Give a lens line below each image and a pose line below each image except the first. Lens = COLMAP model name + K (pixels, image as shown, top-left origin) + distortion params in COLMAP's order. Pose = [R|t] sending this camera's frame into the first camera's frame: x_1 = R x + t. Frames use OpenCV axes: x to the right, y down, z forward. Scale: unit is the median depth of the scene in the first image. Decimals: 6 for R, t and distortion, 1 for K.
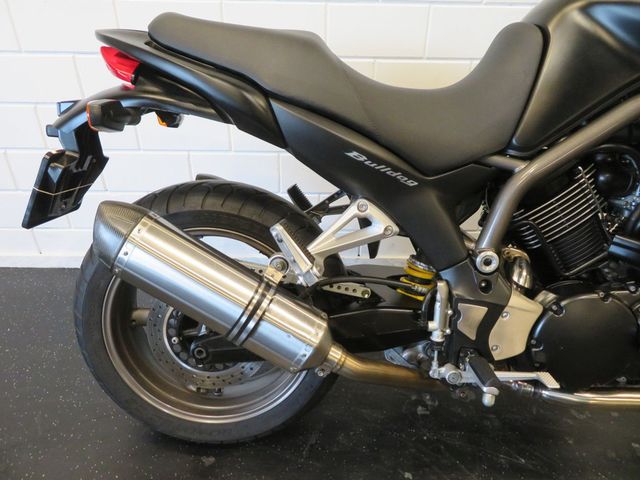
lens RADIAL K [[456.9, 0, 320.0], [0, 456.9, 240.0], [0, 0, 1]] dist [-0.010539, 0.002816]
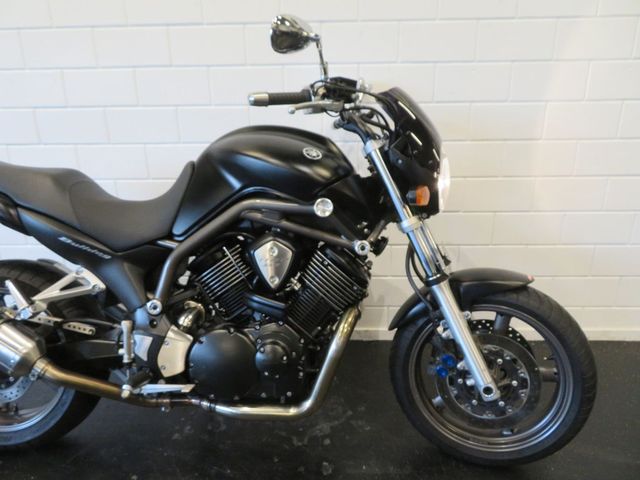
lens RADIAL K [[456.9, 0, 320.0], [0, 456.9, 240.0], [0, 0, 1]] dist [-0.010539, 0.002816]
pose [[0.997659, -0.009808, -0.067685, 0.990648], [-0.005584, 0.974680, -0.223535, 0.161011], [0.068164, 0.223390, 0.972343, -0.486336]]
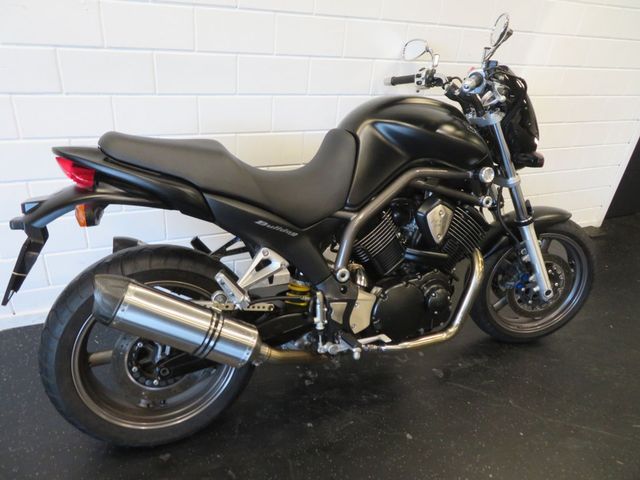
lens RADIAL K [[456.9, 0, 320.0], [0, 456.9, 240.0], [0, 0, 1]] dist [-0.010539, 0.002816]
pose [[0.918737, -0.128279, 0.373453, -0.298680], [0.136663, 0.990609, 0.004063, -0.092604], [-0.370468, 0.047305, 0.927640, -0.489944]]
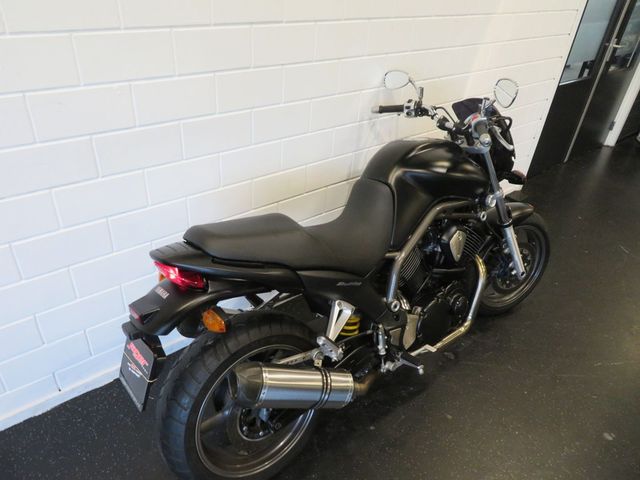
lens RADIAL K [[456.9, 0, 320.0], [0, 456.9, 240.0], [0, 0, 1]] dist [-0.010539, 0.002816]
pose [[0.784103, -0.305154, 0.540429, -0.820366], [0.268433, 0.951861, 0.148003, -0.573051], [-0.559577, 0.029020, 0.828270, -0.424756]]
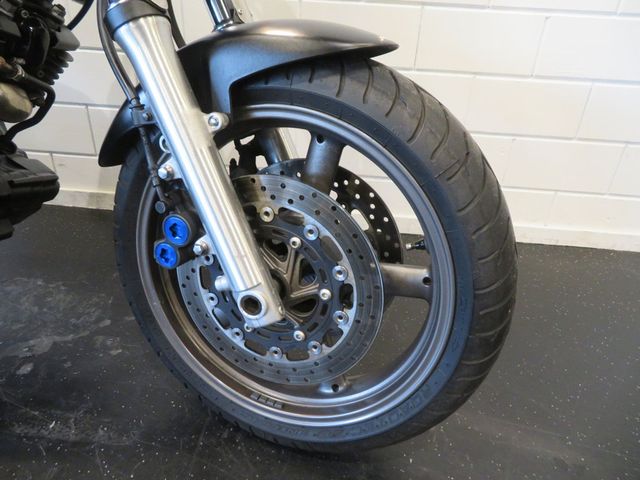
lens RADIAL K [[456.9, 0, 320.0], [0, 456.9, 240.0], [0, 0, 1]] dist [-0.010539, 0.002816]
pose [[0.993665, 0.081921, -0.076931, 1.559365], [-0.083980, 0.996181, -0.023911, 0.220812], [0.074678, 0.030220, 0.996750, 0.466085]]
